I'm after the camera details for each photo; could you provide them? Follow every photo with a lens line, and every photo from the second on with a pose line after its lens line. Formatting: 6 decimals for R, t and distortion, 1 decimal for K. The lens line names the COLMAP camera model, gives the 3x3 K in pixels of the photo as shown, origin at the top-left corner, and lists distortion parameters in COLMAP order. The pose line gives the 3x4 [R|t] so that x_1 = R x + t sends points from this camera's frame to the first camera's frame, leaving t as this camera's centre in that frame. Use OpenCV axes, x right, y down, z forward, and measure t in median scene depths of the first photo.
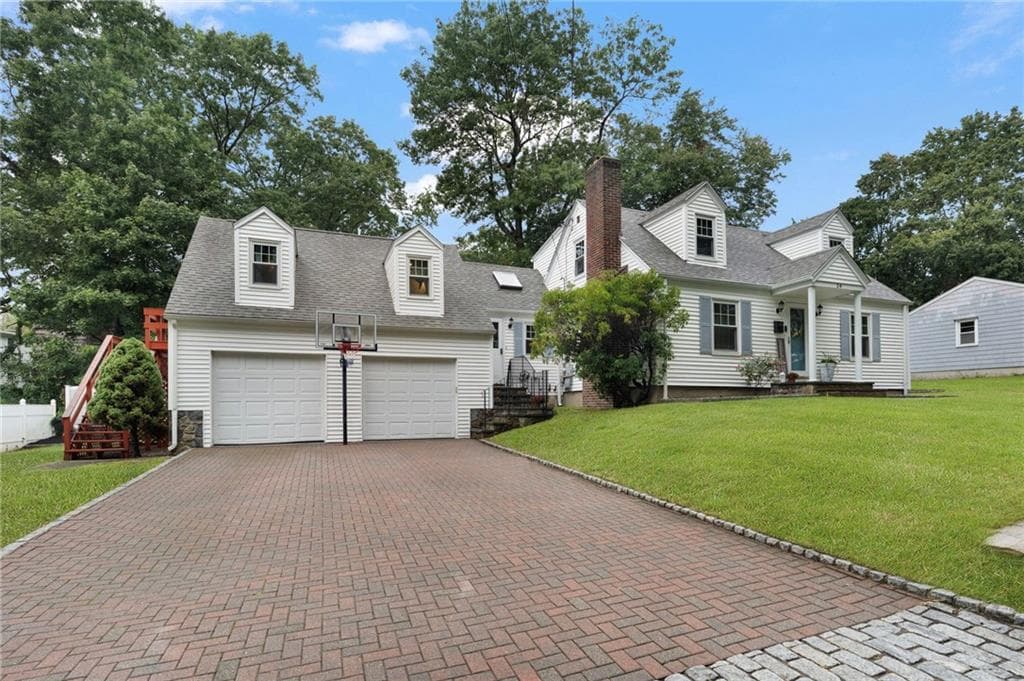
lens RADIAL K [[525.6, 0, 515.6], [0, 525.6, 399.7], [0, 0, 1]] dist [-0.000129, 0.000500]
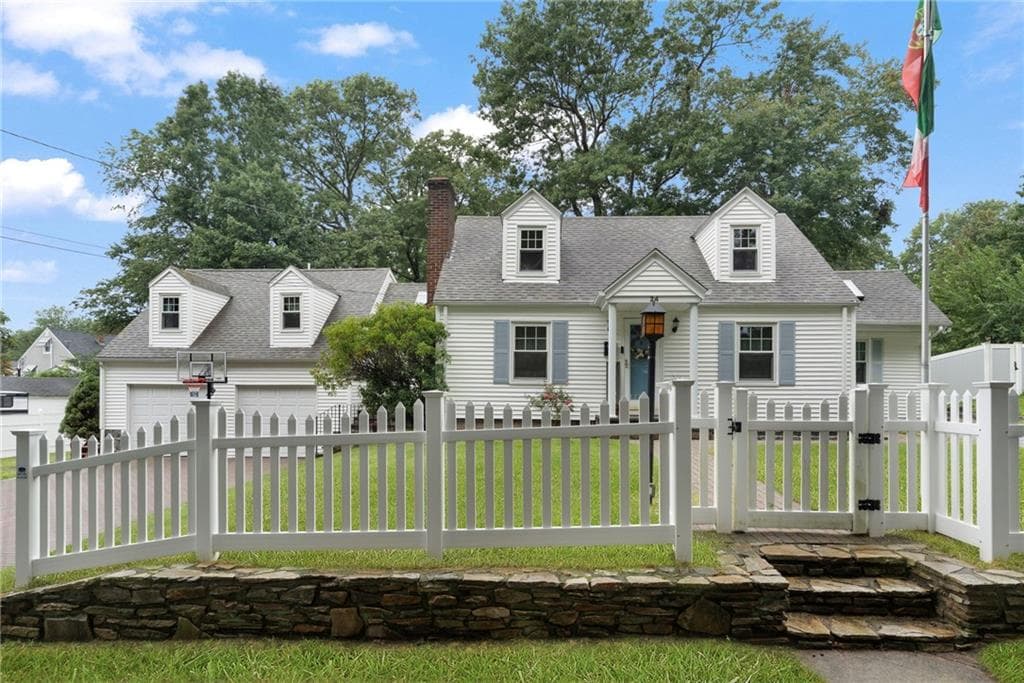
lens RADIAL K [[566.5, 0, 510.1], [0, 566.5, 392.7], [0, 0, 1]] dist [-0.003322, -0.000865]
pose [[0.906095, 0.008163, -0.422994, 0.724540], [-0.005710, 0.999959, 0.007065, -0.071368], [0.423035, -0.003987, 0.906105, 0.104371]]
